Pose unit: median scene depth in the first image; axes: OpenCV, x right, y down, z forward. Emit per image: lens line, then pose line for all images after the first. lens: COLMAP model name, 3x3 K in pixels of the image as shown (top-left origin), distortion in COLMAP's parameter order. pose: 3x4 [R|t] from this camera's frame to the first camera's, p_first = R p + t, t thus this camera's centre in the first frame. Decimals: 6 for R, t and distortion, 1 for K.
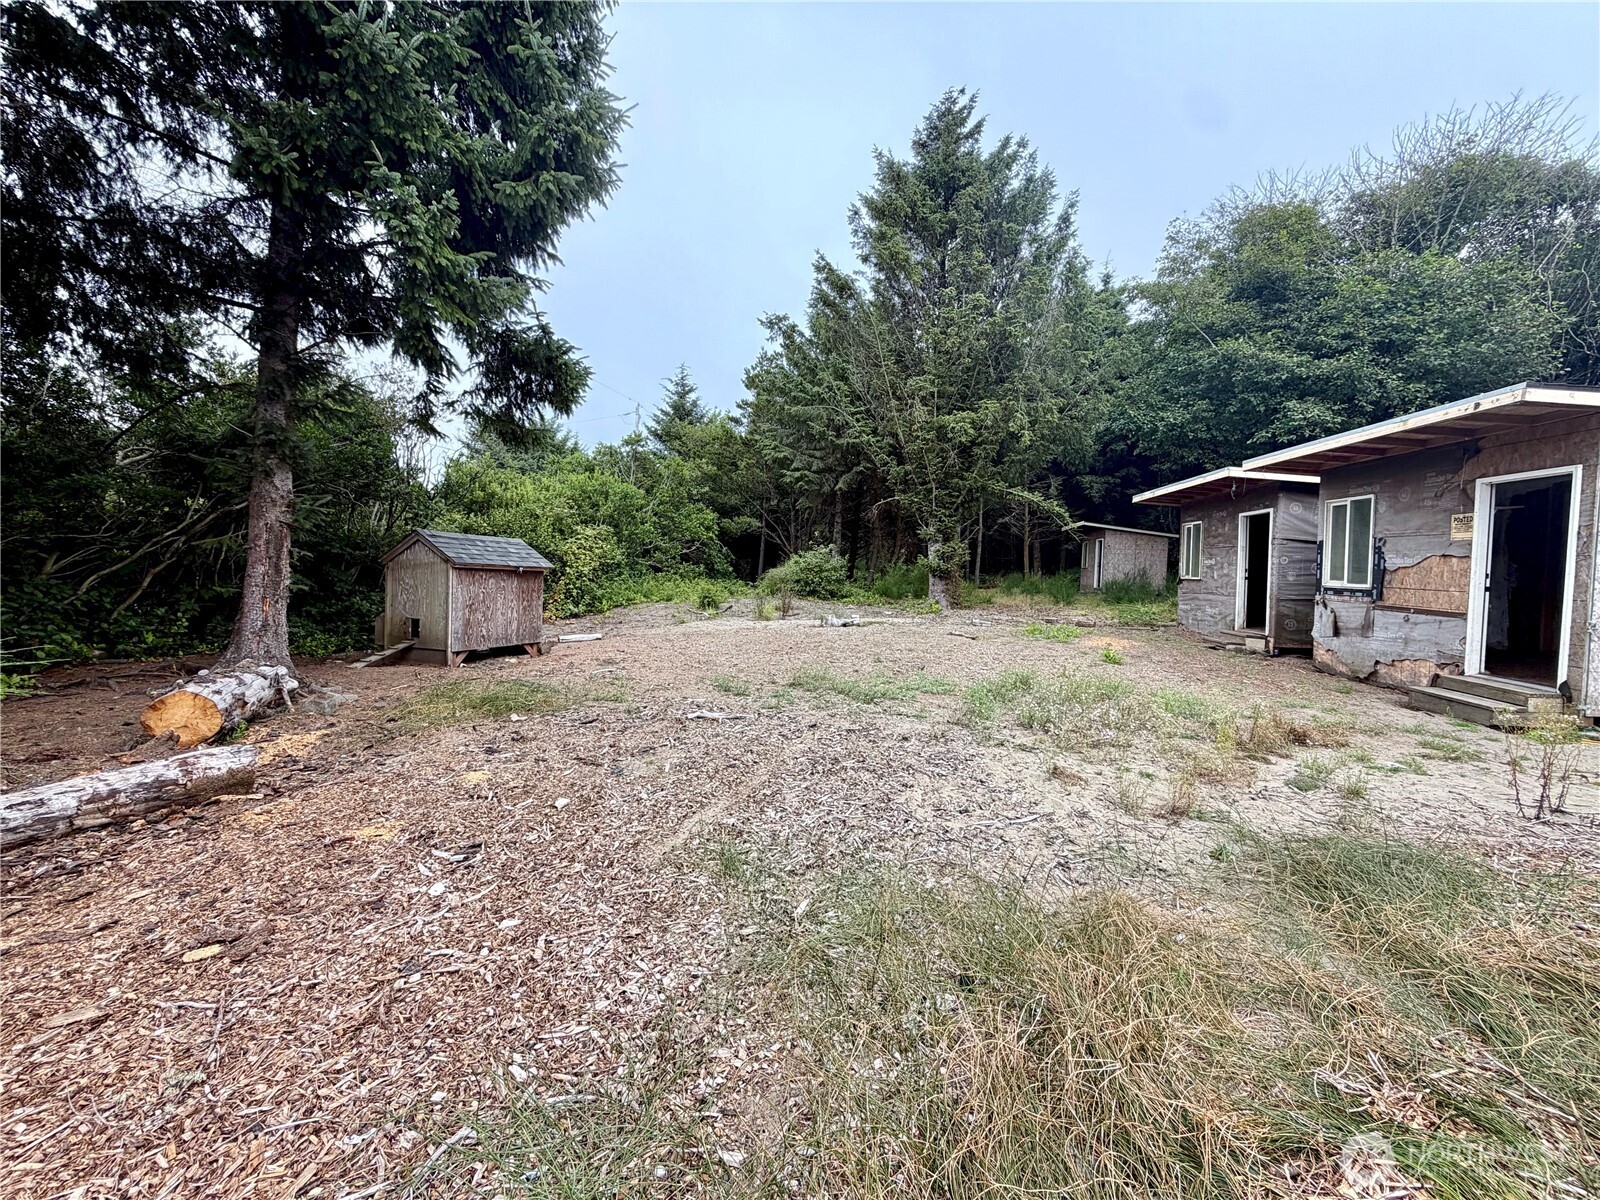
lens RADIAL K [[638.7, 0, 793.5], [0, 638.7, 598.0], [0, 0, 1]] dist [0.000822, -0.000403]
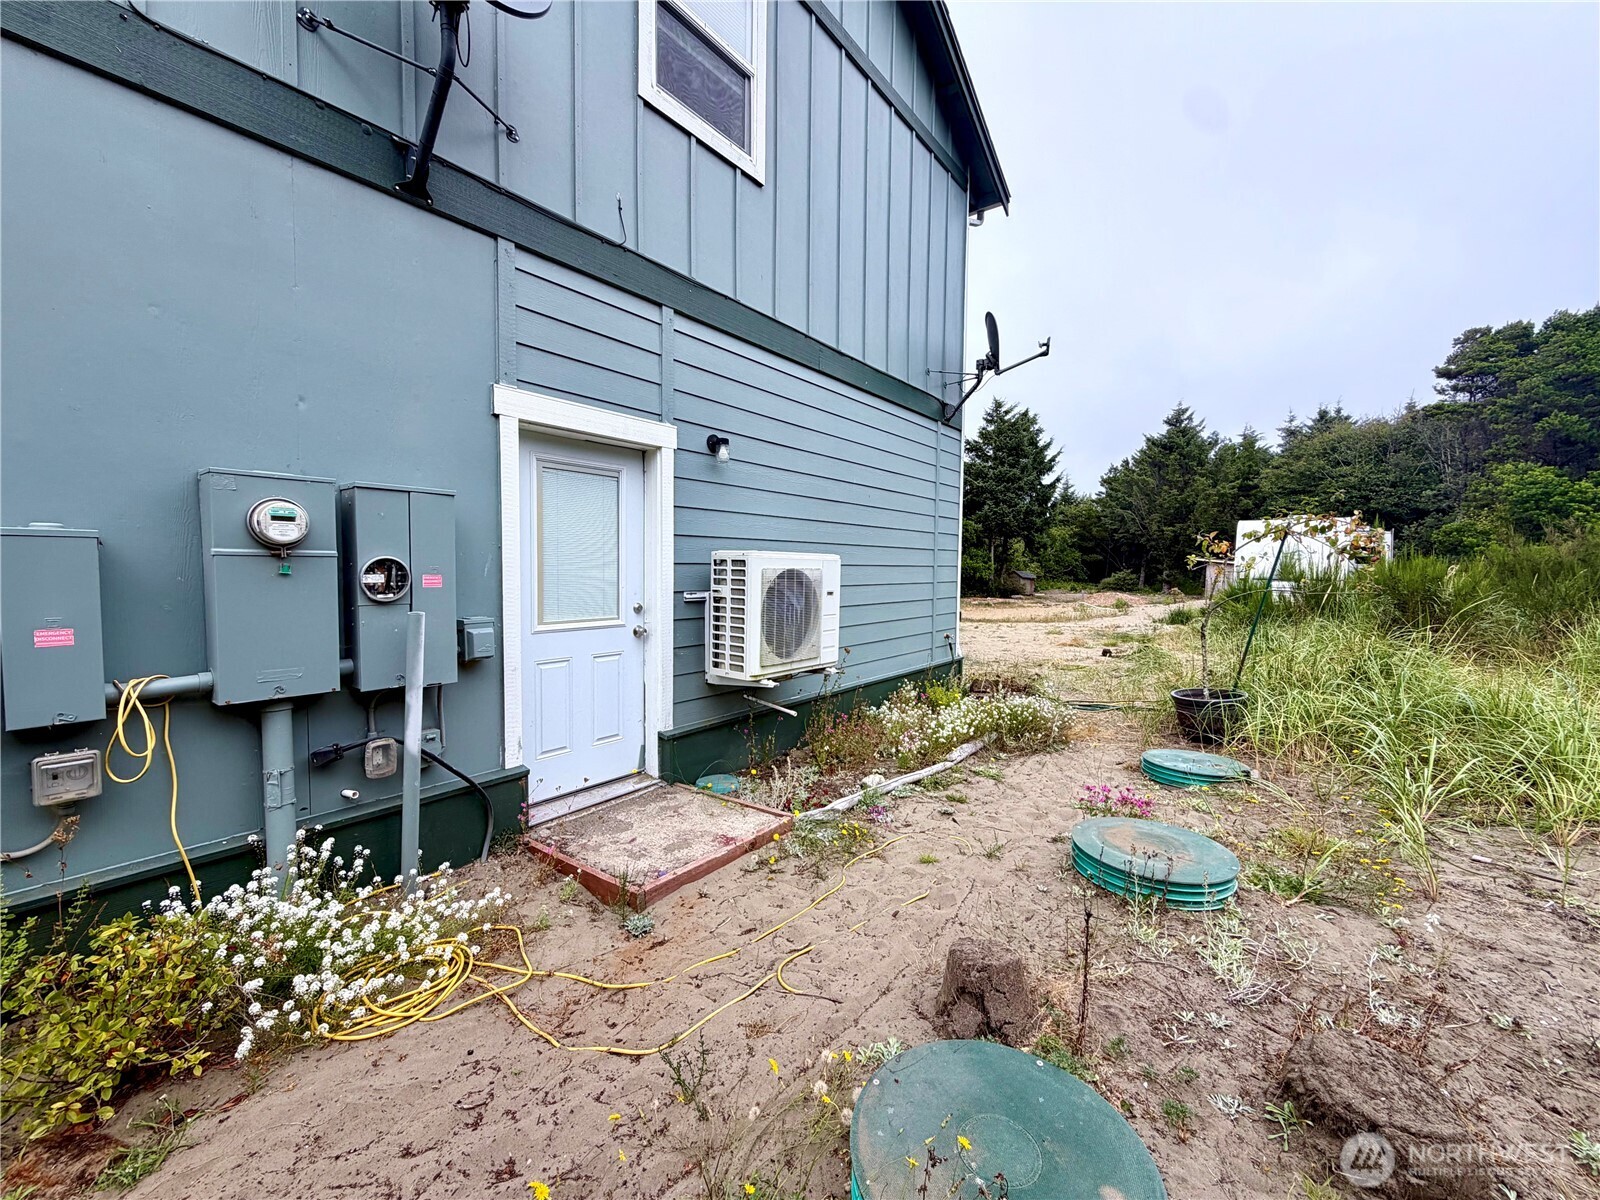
lens RADIAL K [[638.7, 0, 797.6], [0, 638.7, 597.7], [0, 0, 1]] dist [0.000822, -0.000403]
pose [[0.850610, 0.038774, -0.524365, 0.262700], [-0.040930, 0.999134, 0.007485, 0.058786], [0.524201, 0.015096, 0.851461, -1.737422]]
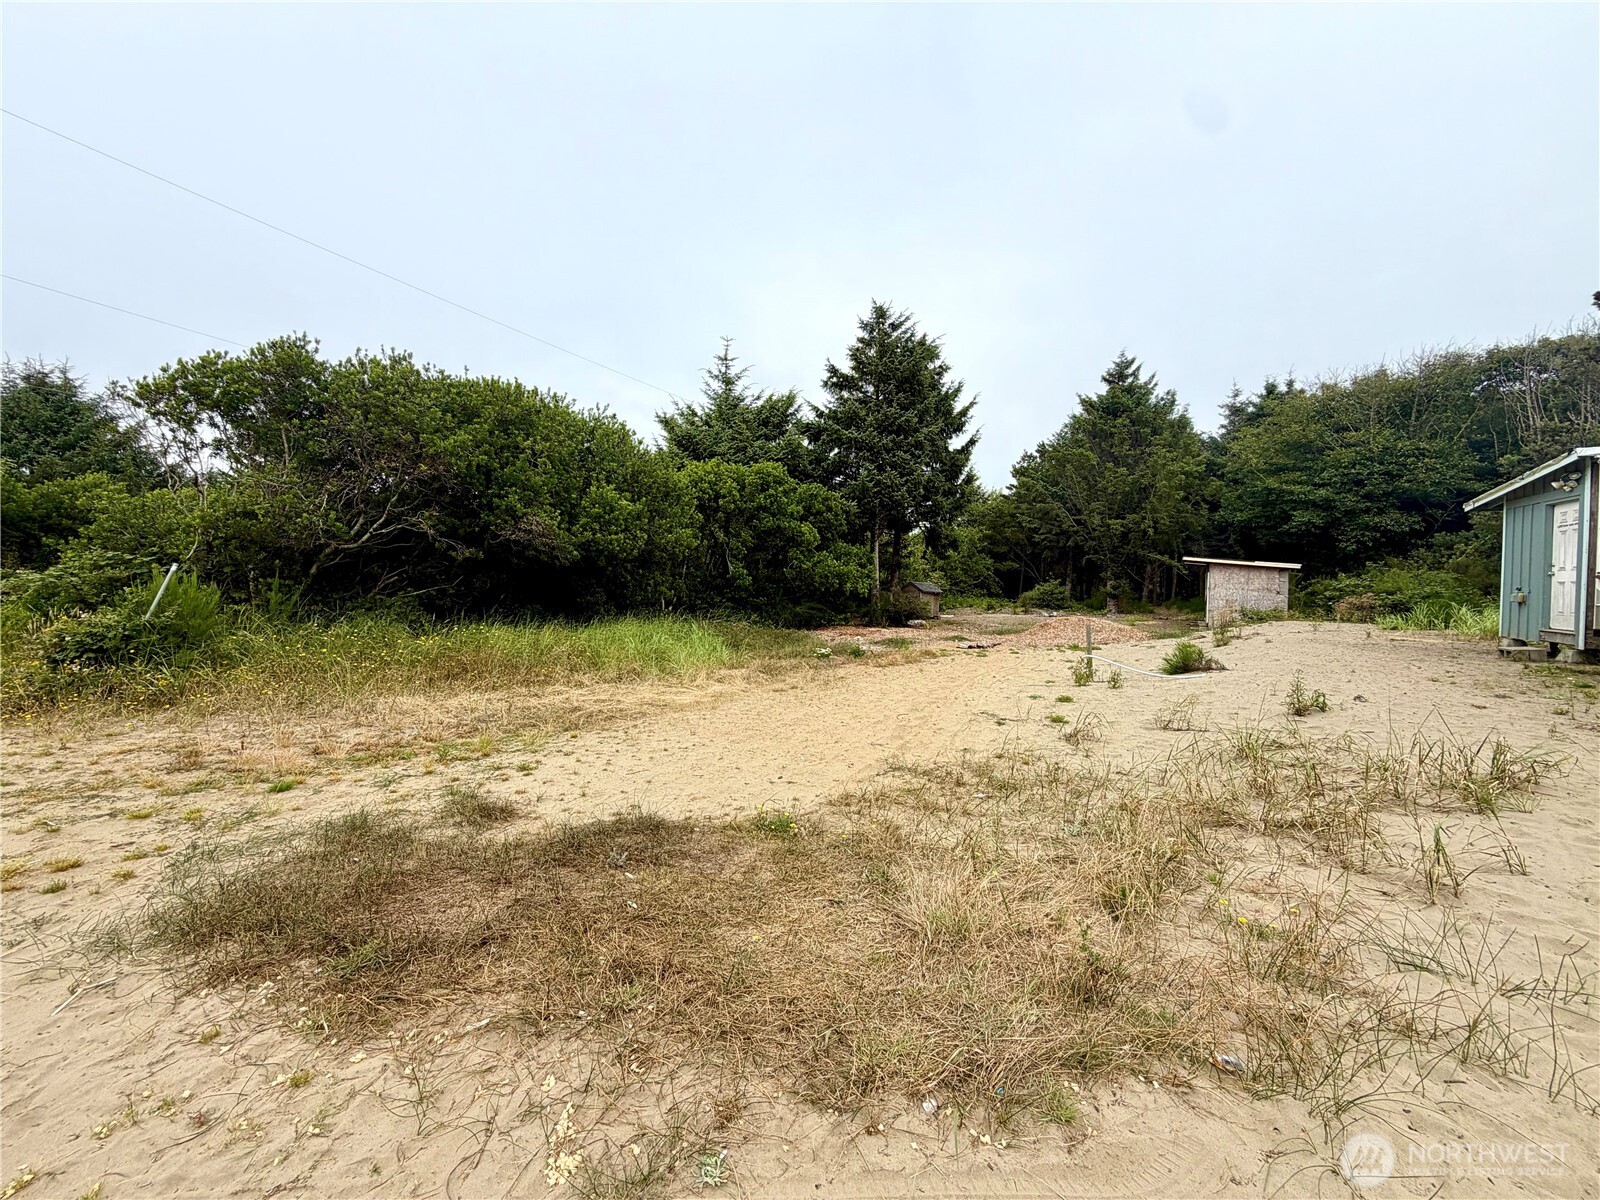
lens RADIAL K [[638.7, 0, 795.4], [0, 638.7, 596.0], [0, 0, 1]] dist [0.000822, -0.000403]
pose [[0.919352, 0.014357, -0.393174, 0.085611], [-0.027278, 0.999255, -0.027296, 0.034026], [0.392489, 0.035820, 0.919059, -0.975405]]
